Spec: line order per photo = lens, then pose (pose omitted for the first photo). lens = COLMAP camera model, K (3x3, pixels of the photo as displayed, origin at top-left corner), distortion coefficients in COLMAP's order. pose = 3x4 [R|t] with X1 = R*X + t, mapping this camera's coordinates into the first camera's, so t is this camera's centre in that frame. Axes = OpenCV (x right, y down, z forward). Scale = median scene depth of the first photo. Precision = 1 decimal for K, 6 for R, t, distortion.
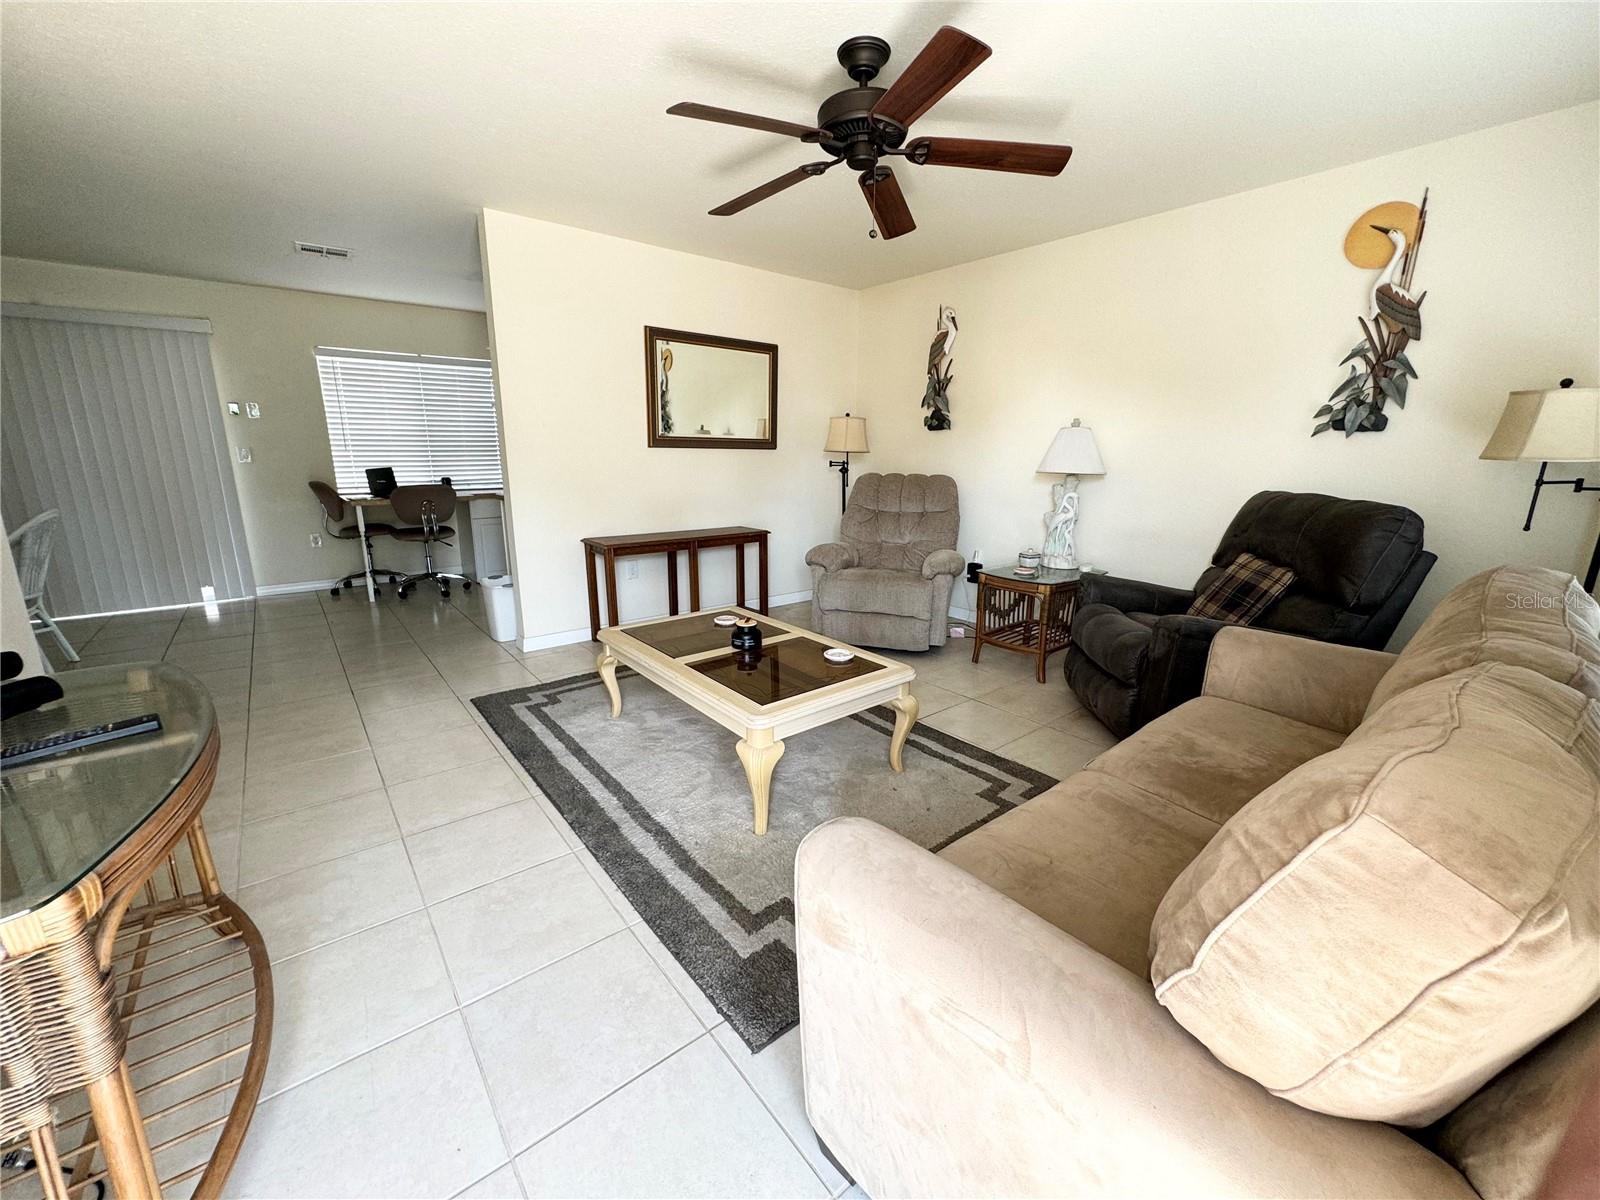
lens RADIAL K [[645.5, 0, 806.3], [0, 645.5, 597.9], [0, 0, 1]] dist [0.001552, -0.000871]
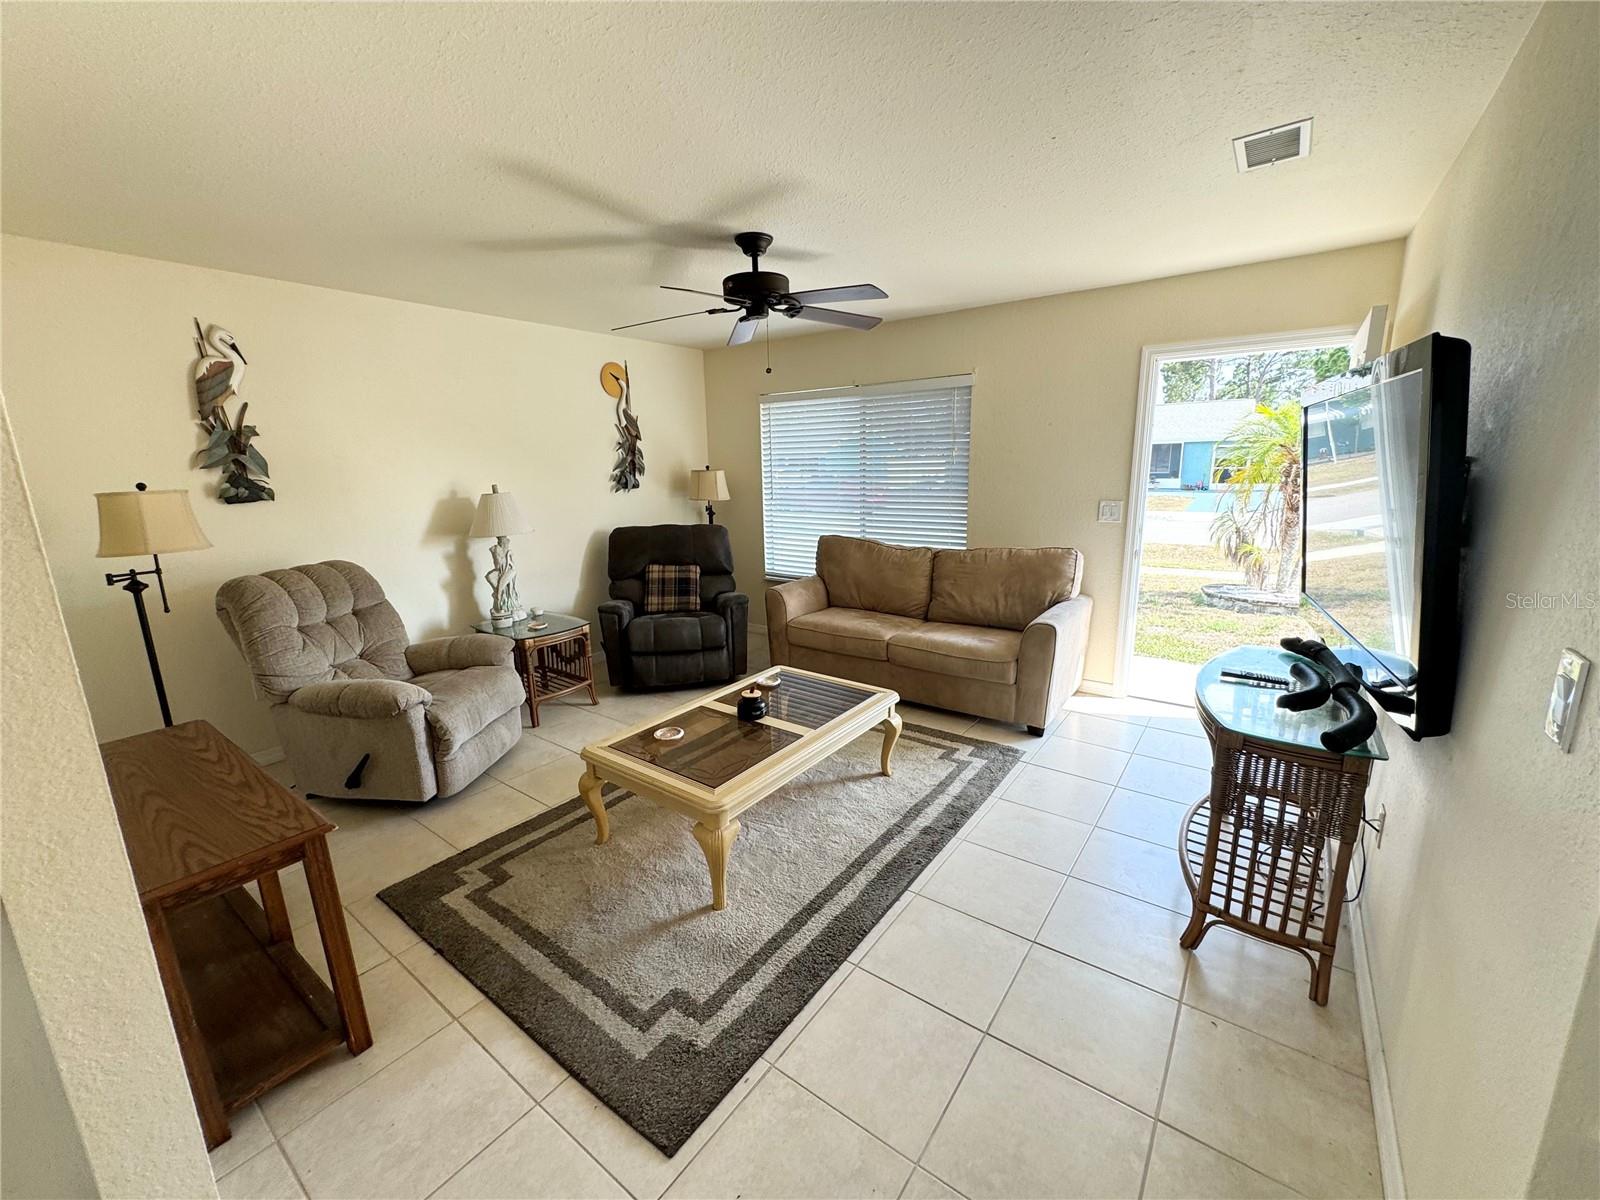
lens RADIAL K [[645.5, 0, 801.5], [0, 645.5, 602.3], [0, 0, 1]] dist [0.001552, -0.000871]
pose [[-0.251889, -0.206776, 0.945408, -0.932279], [0.237761, 0.933742, 0.267572, -0.314512], [-0.938095, 0.292180, -0.186037, 0.933039]]
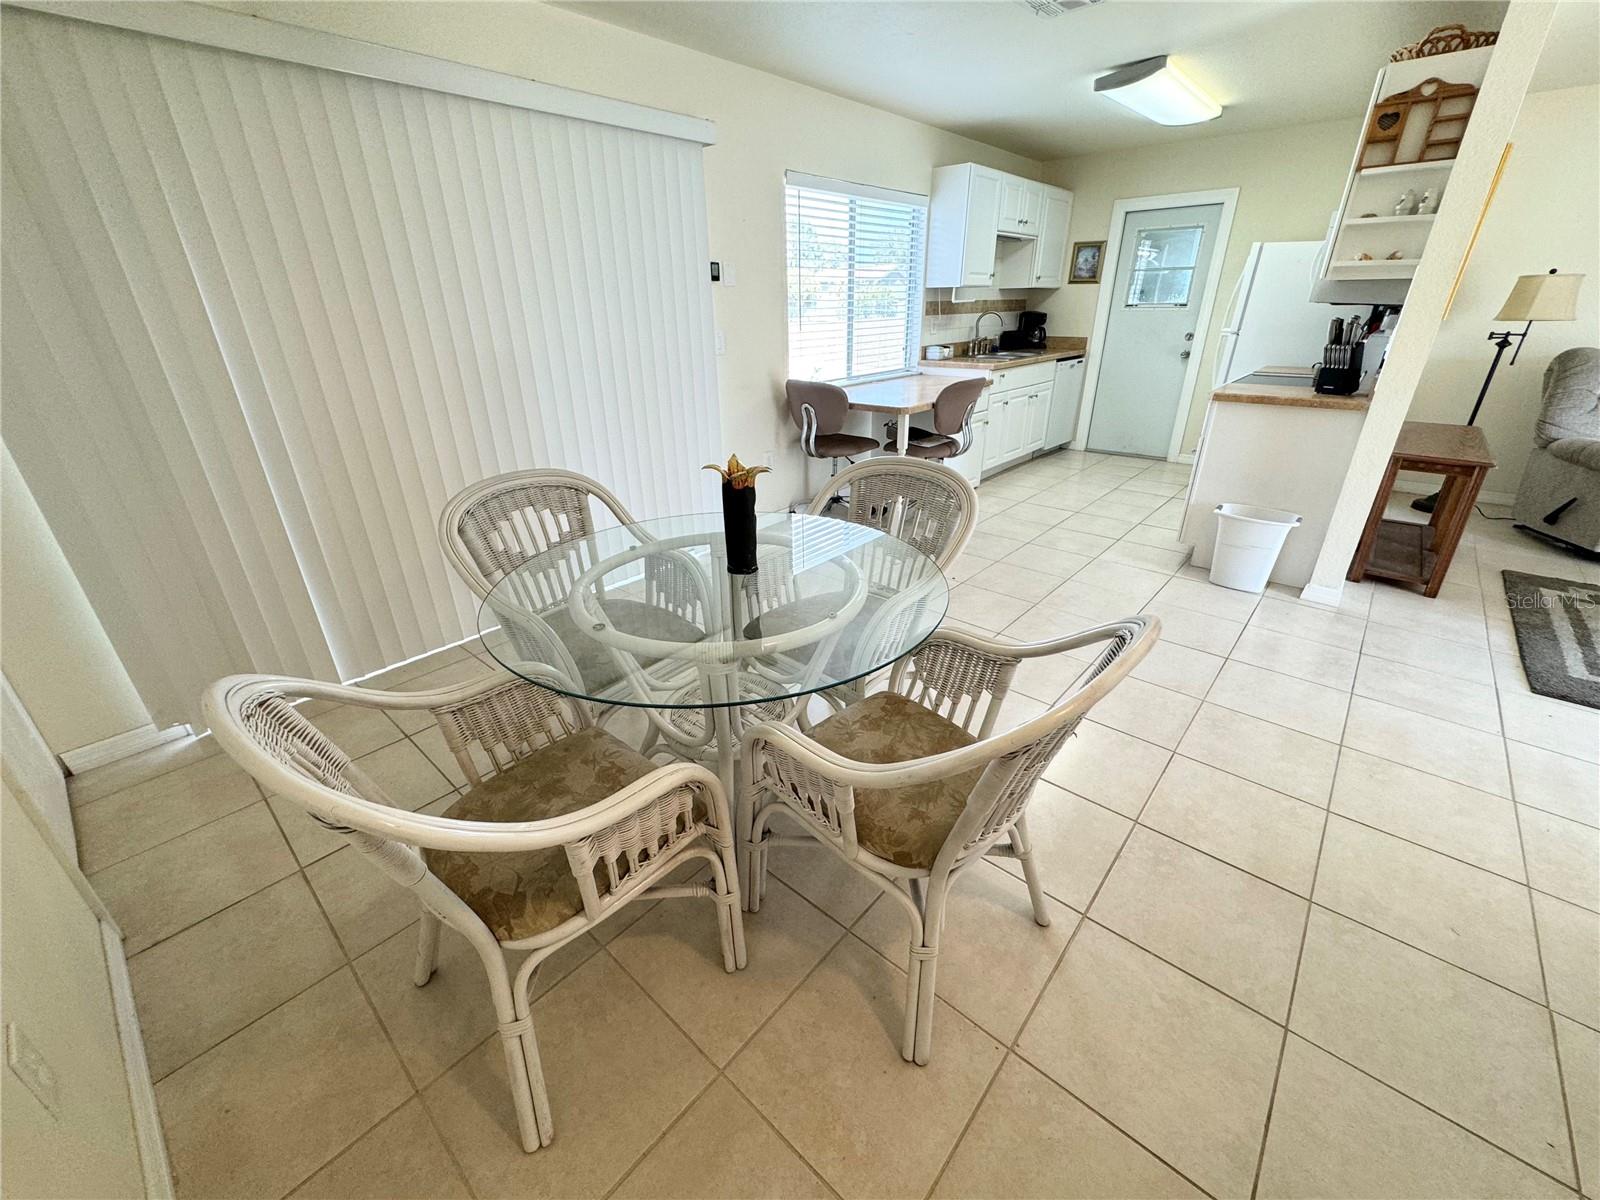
lens RADIAL K [[645.5, 0, 795.9], [0, 645.5, 595.7], [0, 0, 1]] dist [0.001552, -0.000871]
pose [[0.986078, -0.083267, 0.143933, -1.554670], [0.052066, 0.976674, 0.208321, -0.161221], [-0.157922, -0.197927, 0.967412, 0.445533]]
